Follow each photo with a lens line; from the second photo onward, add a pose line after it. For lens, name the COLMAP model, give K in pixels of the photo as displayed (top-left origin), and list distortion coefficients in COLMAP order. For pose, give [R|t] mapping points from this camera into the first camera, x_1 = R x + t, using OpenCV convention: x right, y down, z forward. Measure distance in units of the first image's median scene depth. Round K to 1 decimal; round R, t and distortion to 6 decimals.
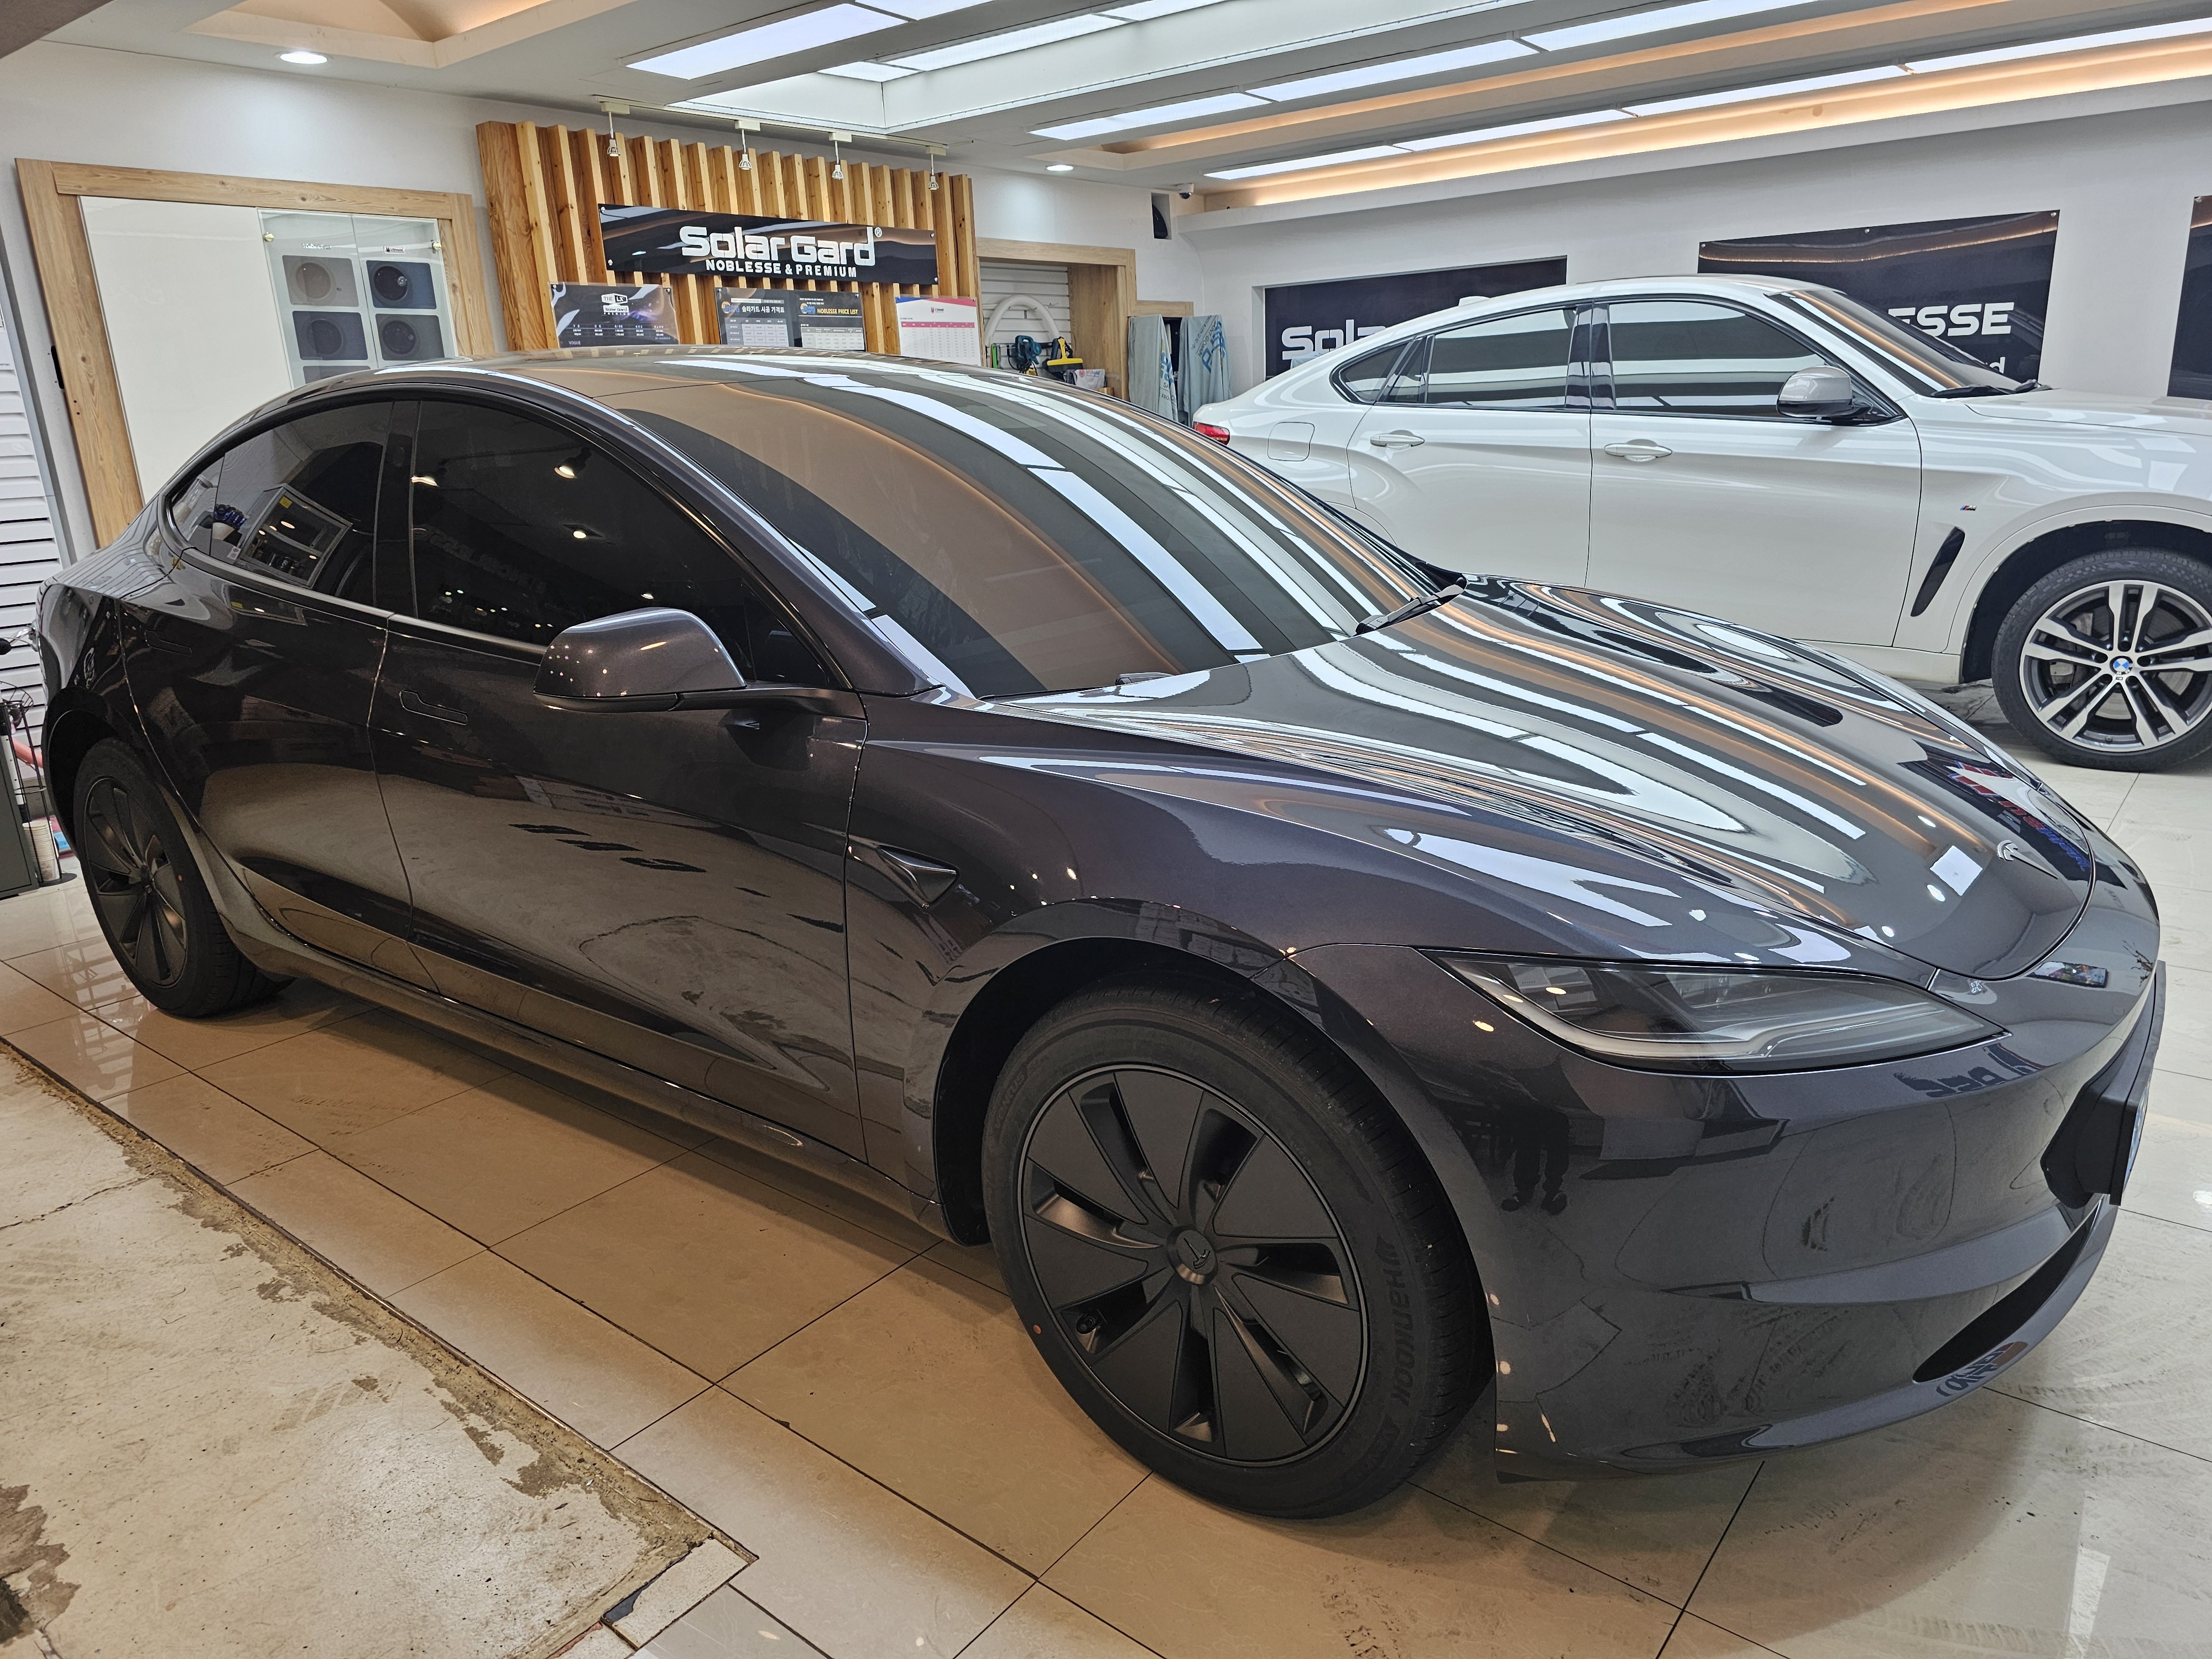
lens RADIAL K [[1500.5, 0, 1117.3], [0, 1500.5, 836.3], [0, 0, 1]] dist [0.011197, -0.003102]
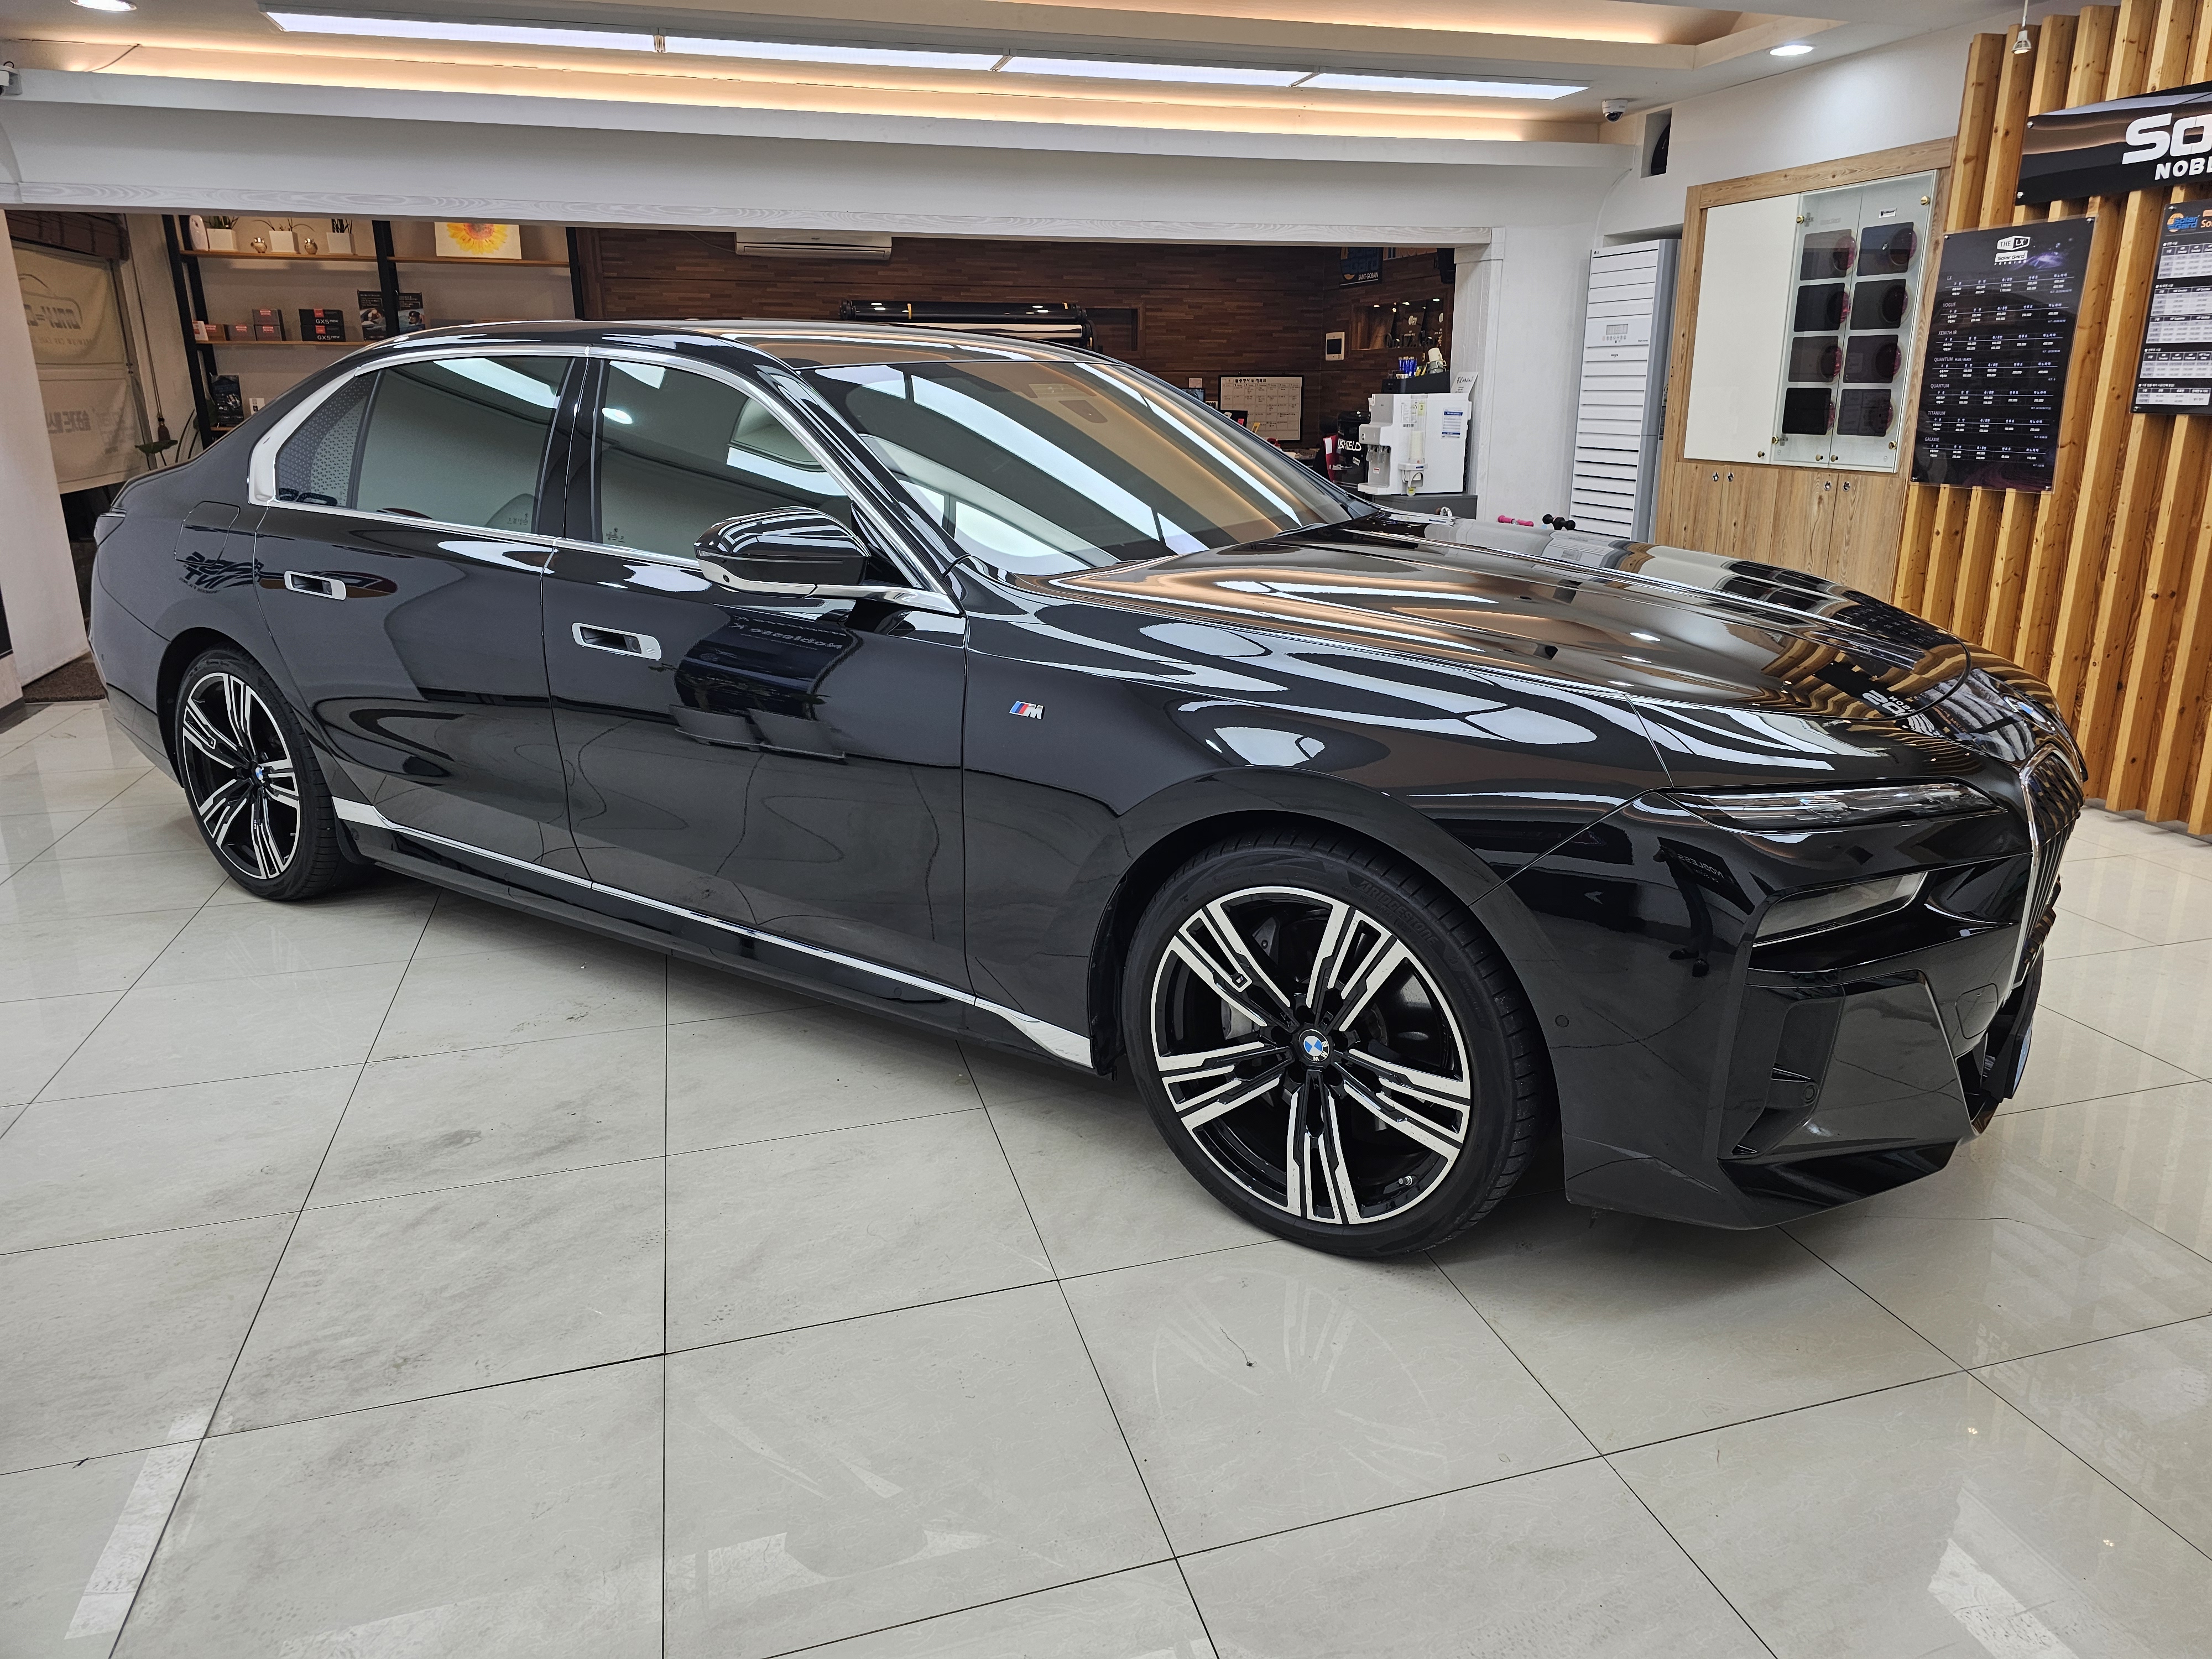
lens RADIAL K [[1500.5, 0, 1110.7], [0, 1500.5, 824.4], [0, 0, 1]] dist [0.011197, -0.003102]
pose [[-0.565137, 0.266001, -0.780938, 0.588186], [-0.216245, 0.865736, 0.451374, -0.343395], [0.796152, 0.423962, -0.431738, 1.075579]]
